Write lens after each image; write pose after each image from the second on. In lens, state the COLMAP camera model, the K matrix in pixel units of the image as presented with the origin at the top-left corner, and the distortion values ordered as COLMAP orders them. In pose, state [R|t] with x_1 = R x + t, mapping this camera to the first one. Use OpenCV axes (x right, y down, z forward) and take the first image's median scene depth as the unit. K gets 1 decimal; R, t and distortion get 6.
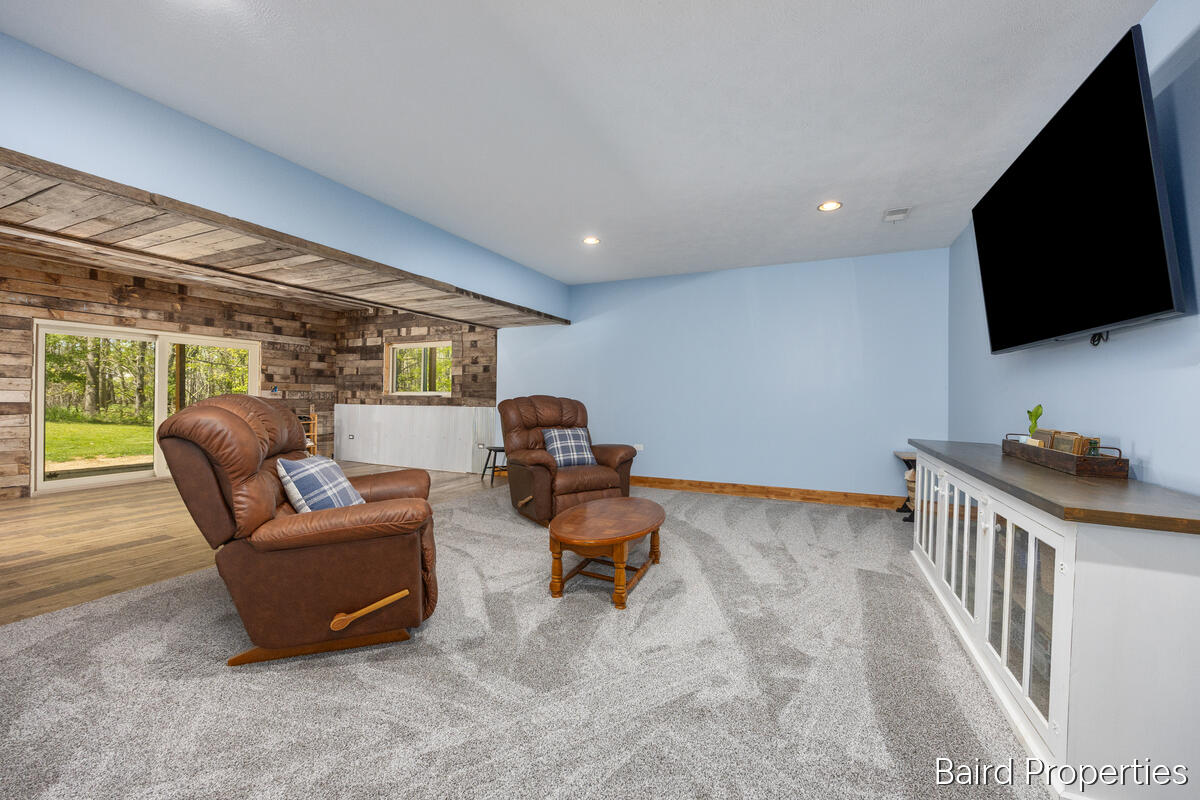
lens RADIAL K [[488.1, 0, 594.3], [0, 488.1, 399.8], [0, 0, 1]] dist [0.000399, -0.000029]
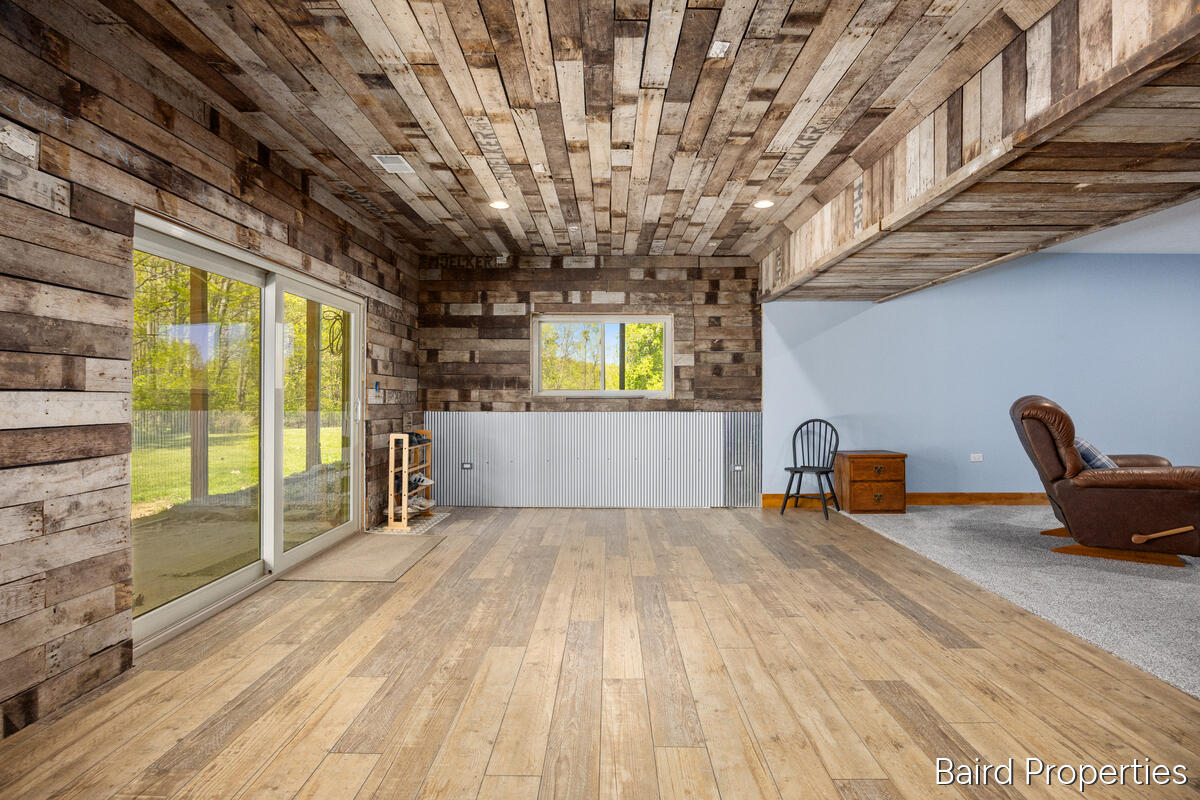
lens RADIAL K [[587.5, 0, 601.7], [0, 587.5, 398.9], [0, 0, 1]] dist [-0.005702, -0.000043]
pose [[0.907202, -0.009409, 0.420591, -0.709168], [0.008551, 0.999956, 0.003927, -0.008800], [-0.420609, 0.000034, 0.907242, 0.295185]]
